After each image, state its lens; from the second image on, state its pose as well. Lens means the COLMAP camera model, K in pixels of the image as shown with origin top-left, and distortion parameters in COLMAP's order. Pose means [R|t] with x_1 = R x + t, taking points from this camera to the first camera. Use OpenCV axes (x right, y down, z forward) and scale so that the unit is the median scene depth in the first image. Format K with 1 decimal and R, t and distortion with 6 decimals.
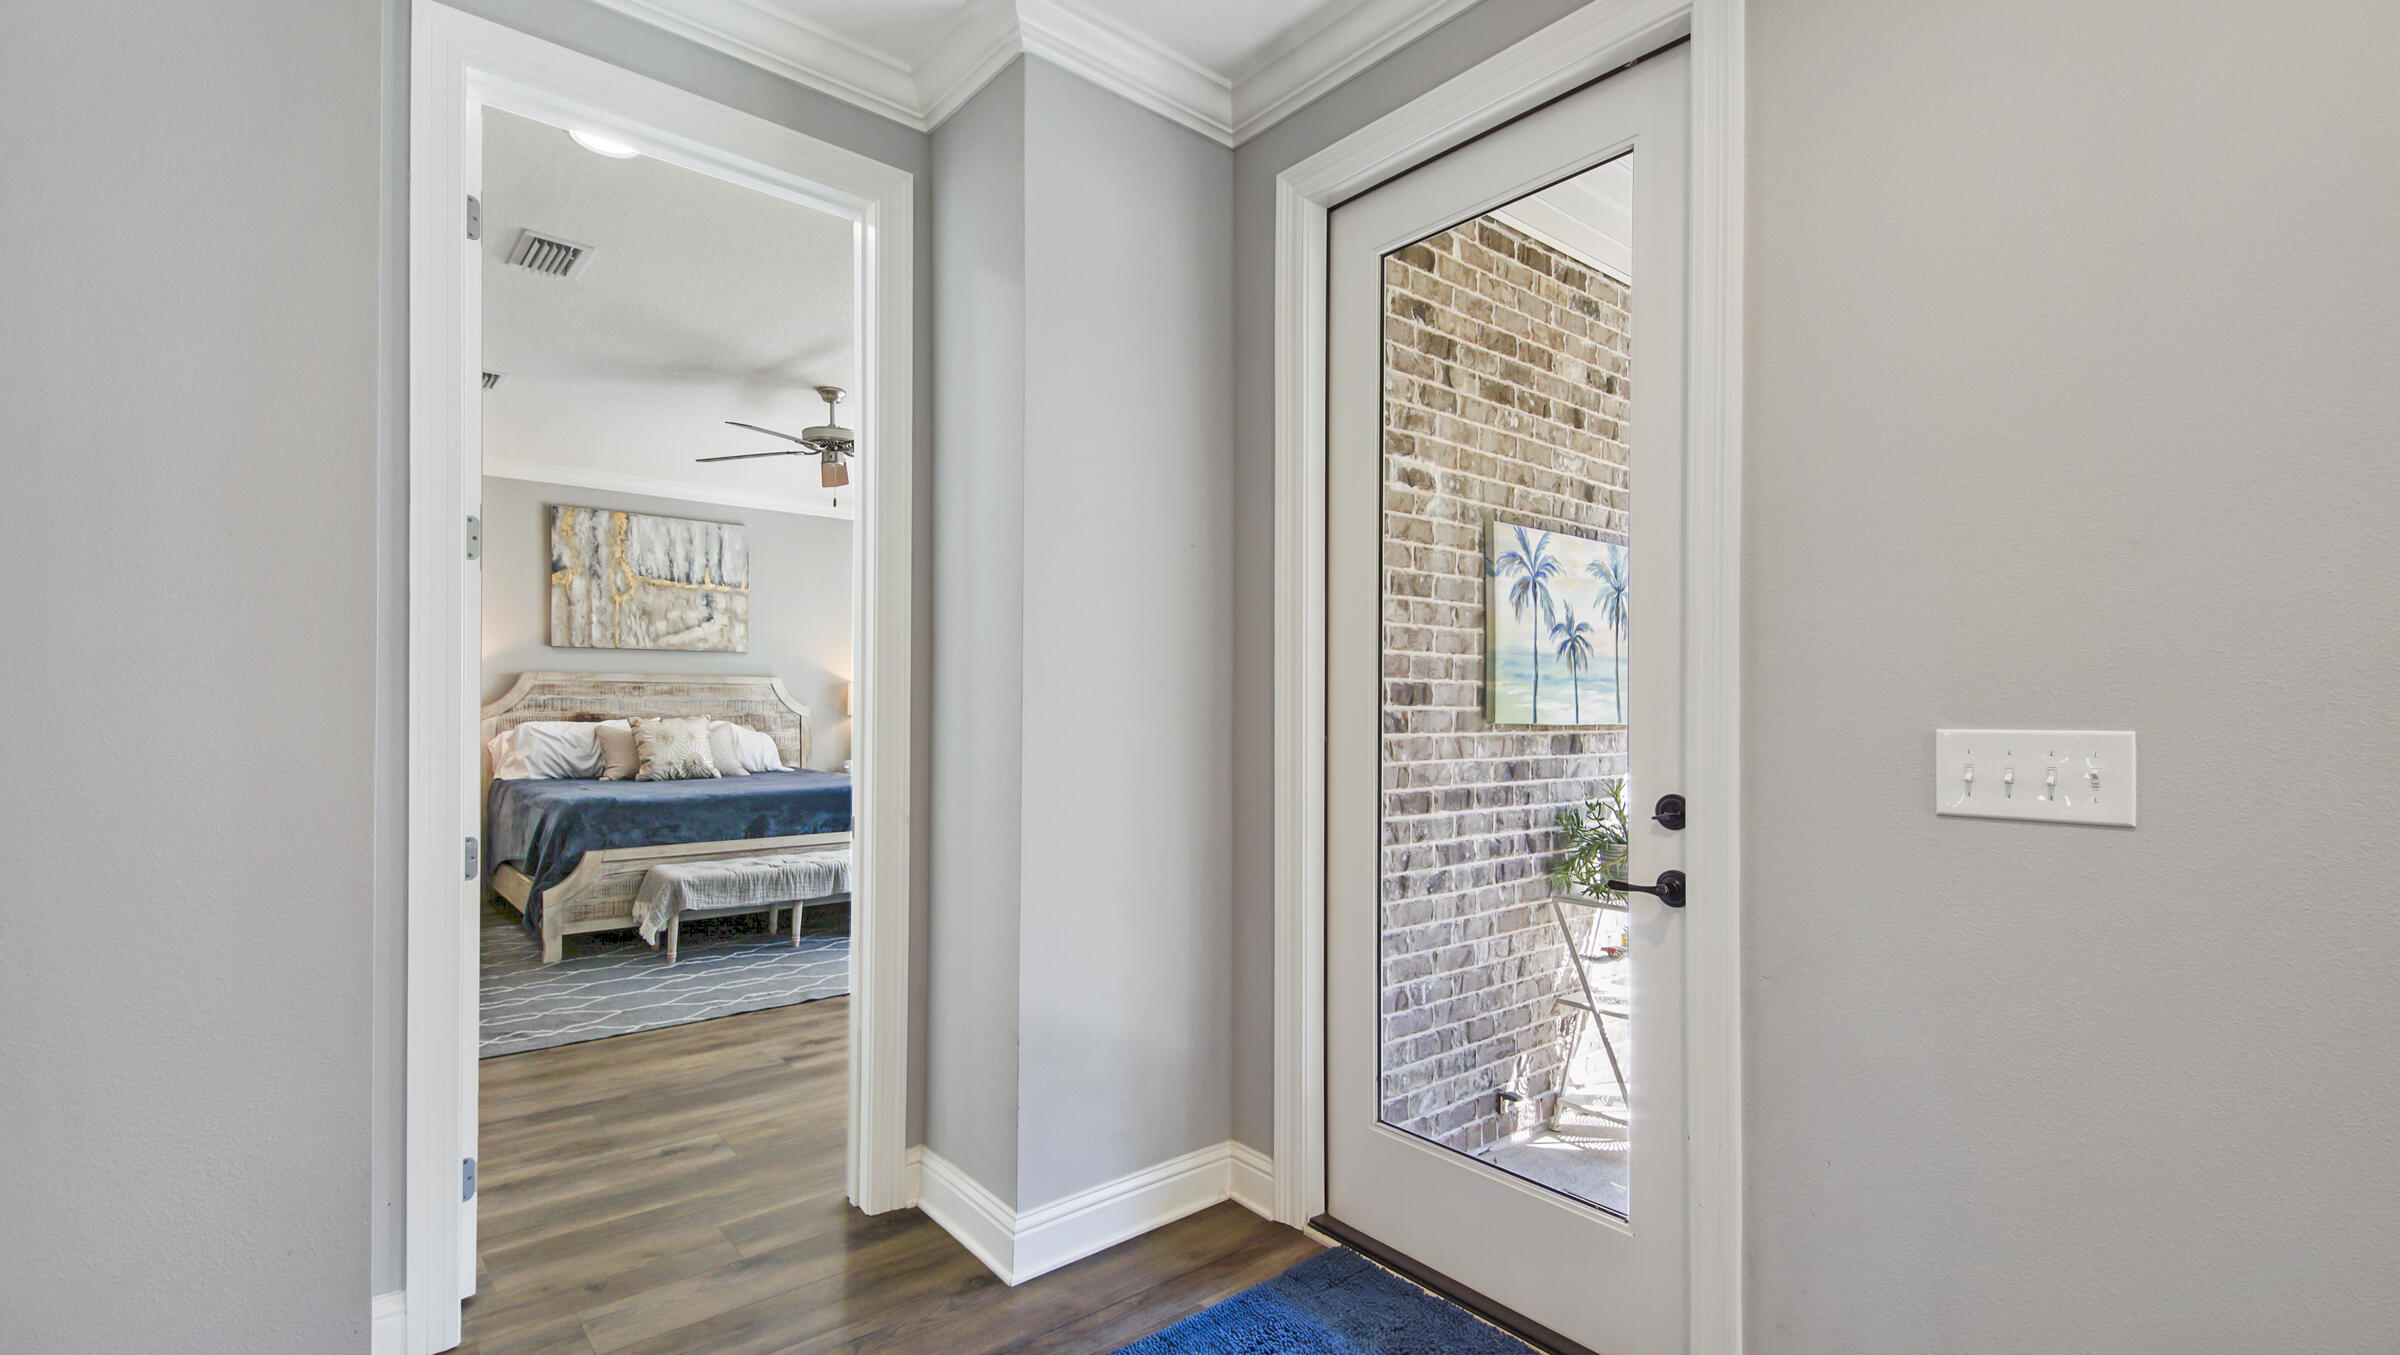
lens RADIAL K [[997.6, 0, 1185.9], [0, 997.6, 710.4], [0, 0, 1]] dist [0.012478, -0.000115]
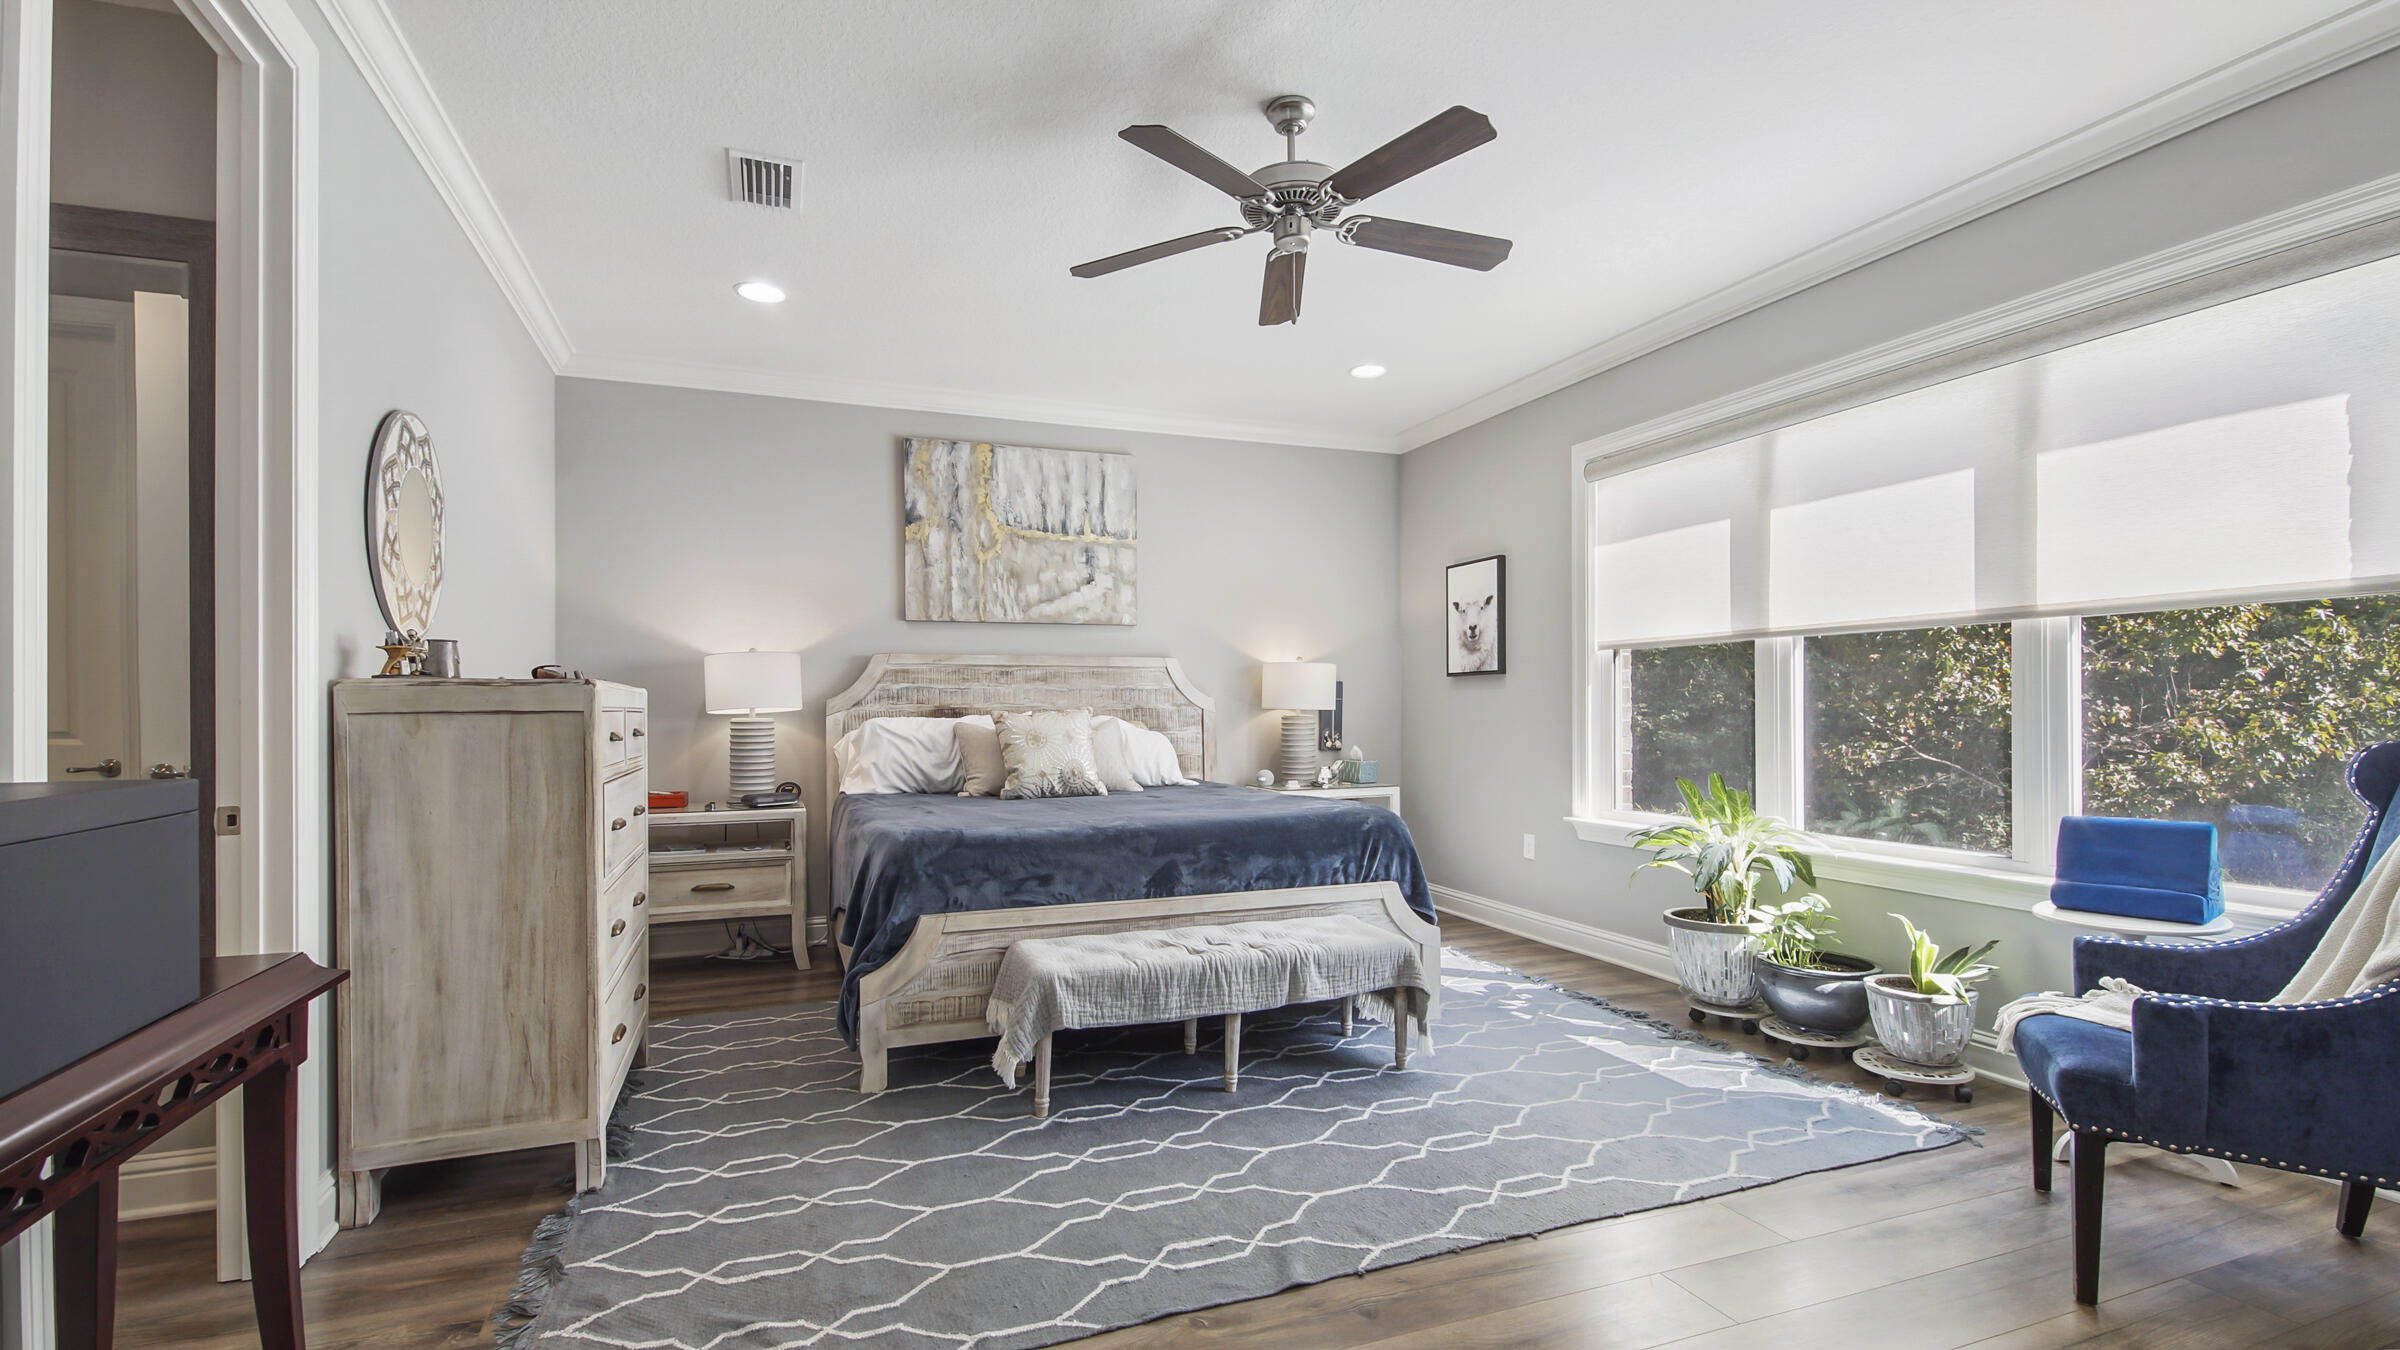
lens RADIAL K [[1041.6, 0, 1201.6], [0, 1041.6, 707.8], [0, 0, 1]] dist [0.015745, -0.000108]
pose [[0.944456, -0.011086, -0.328450, -0.159280], [0.009348, 0.999933, -0.006870, 0.011284], [0.328504, 0.003418, 0.944496, 0.325815]]
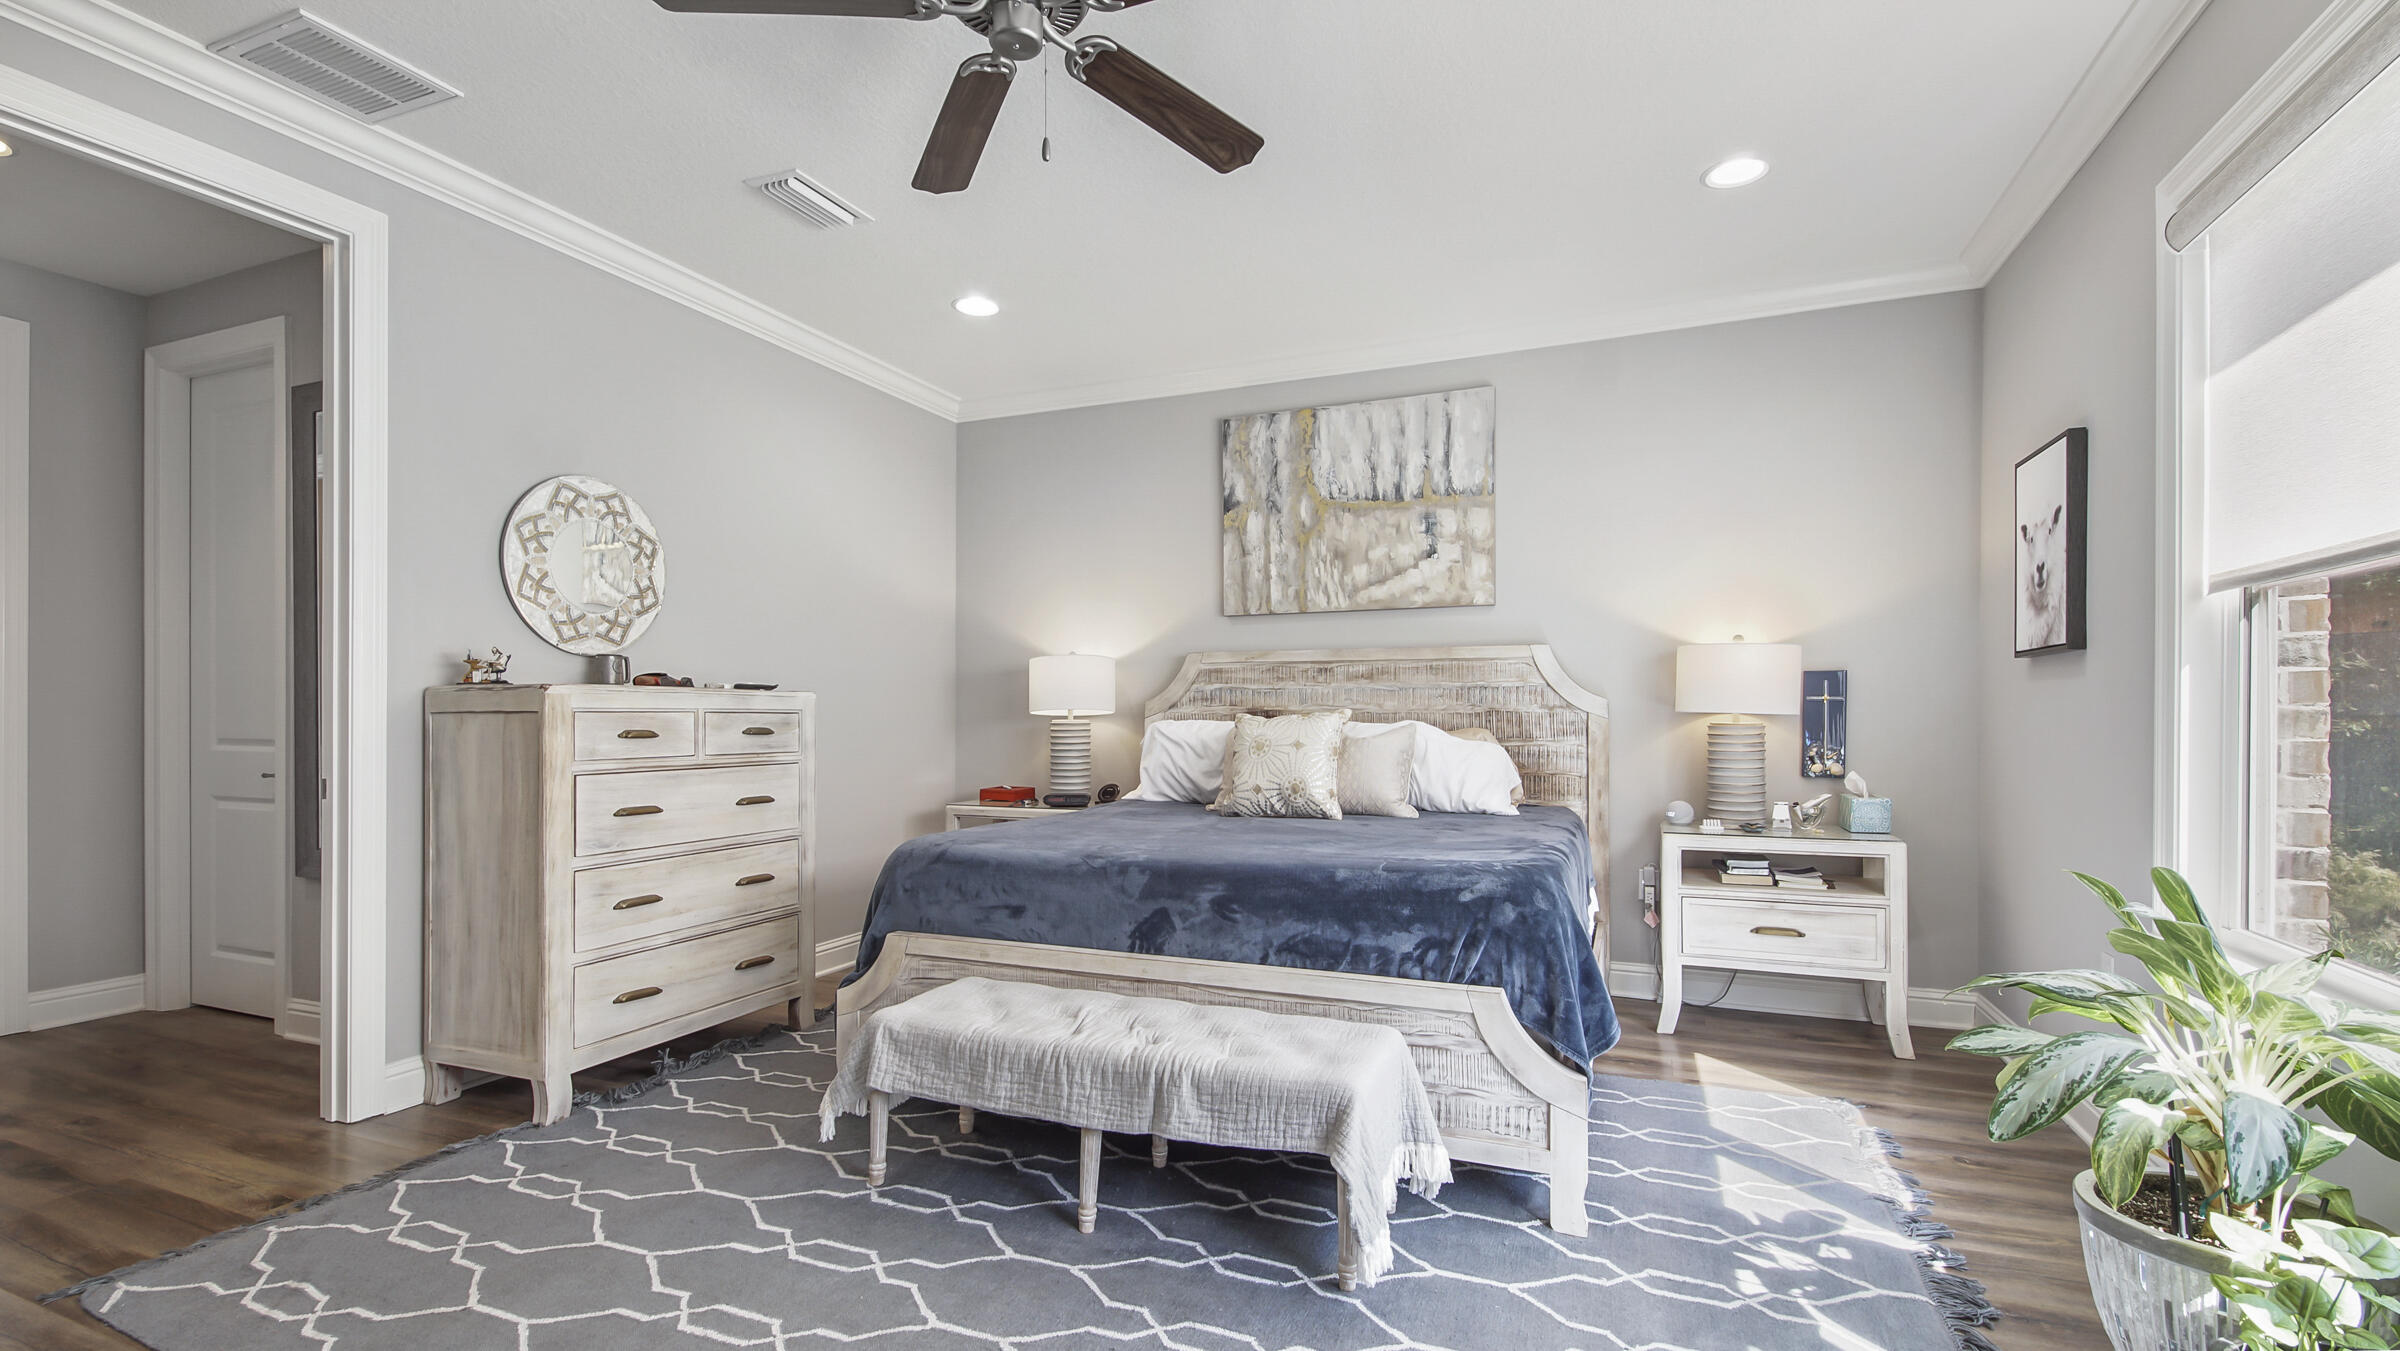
lens RADIAL K [[1067.4, 0, 1204.4], [0, 1067.4, 708.8], [0, 0, 1]] dist [0.016949, -0.000121]
pose [[0.462861, -0.011116, -0.886361, 0.037242], [-0.000528, 0.999918, -0.012816, 0.012489], [0.886431, 0.006400, 0.462817, 0.653119]]
